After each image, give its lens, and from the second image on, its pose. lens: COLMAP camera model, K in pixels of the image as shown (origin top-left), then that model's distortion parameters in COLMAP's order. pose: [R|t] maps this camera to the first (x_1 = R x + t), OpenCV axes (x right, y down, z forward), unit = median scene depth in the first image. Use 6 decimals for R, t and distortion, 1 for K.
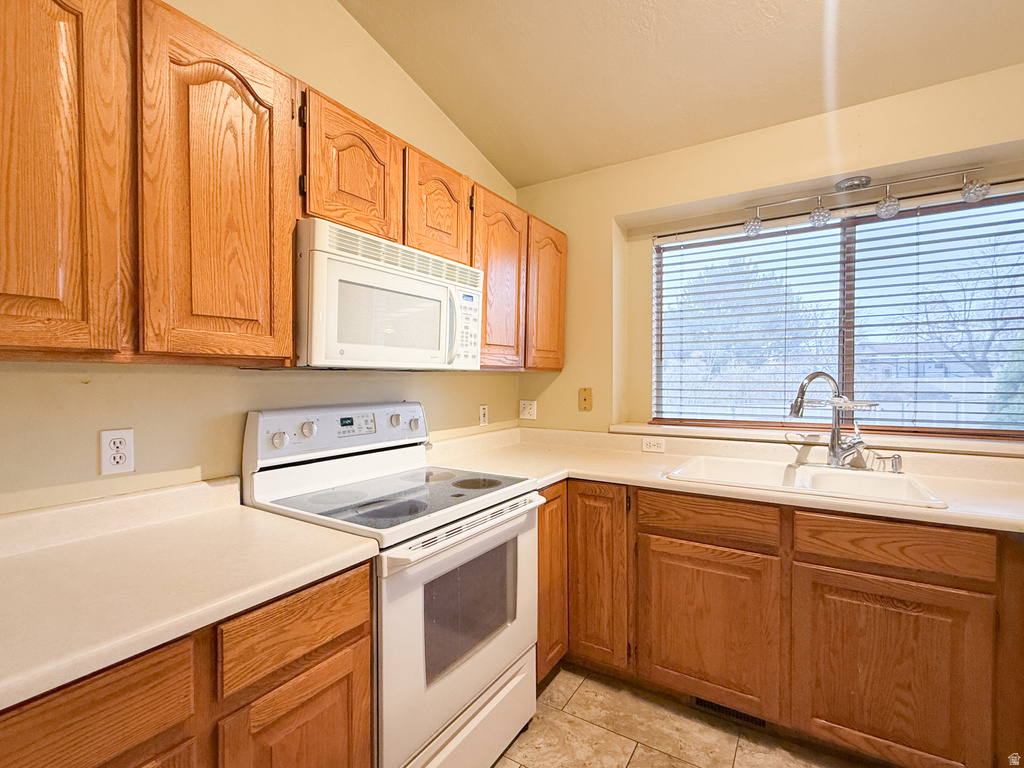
lens RADIAL K [[479.8, 0, 537.2], [0, 479.8, 384.9], [0, 0, 1]] dist [-0.003864, 0.001326]
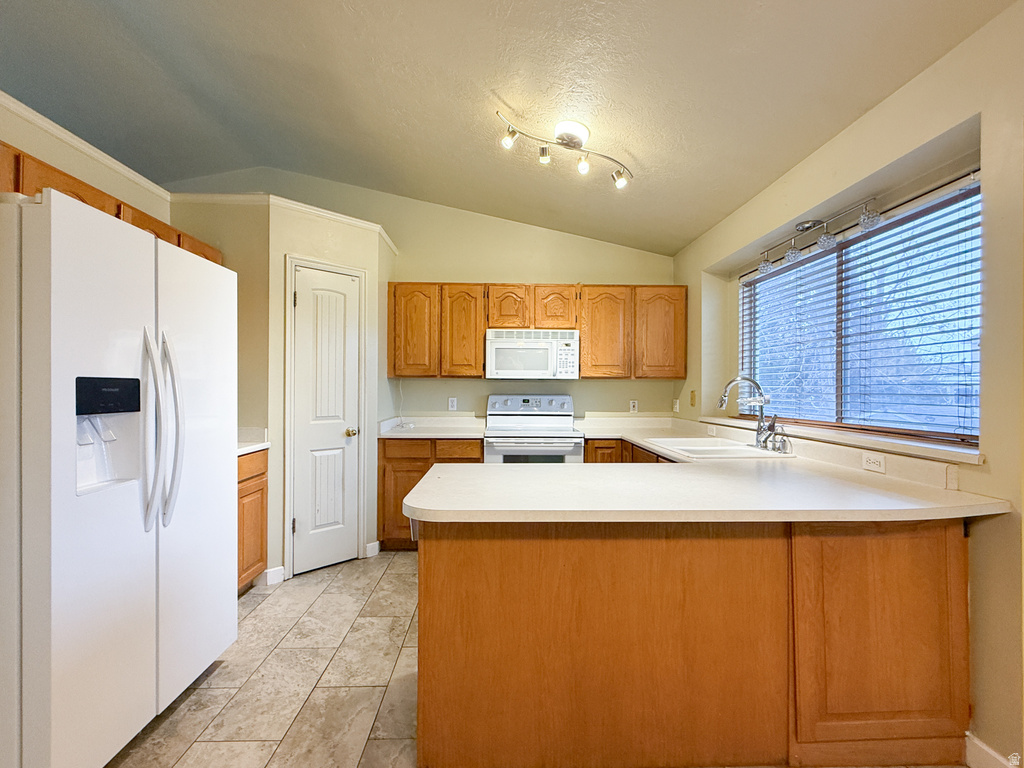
lens RADIAL K [[479.8, 0, 509.5], [0, 479.8, 385.6], [0, 0, 1]] dist [-0.003864, 0.001326]
pose [[0.544471, 0.000239, -0.838780, 1.632534], [-0.017956, 0.999774, -0.011370, 0.029112], [0.838587, 0.021252, 0.544352, -0.392715]]
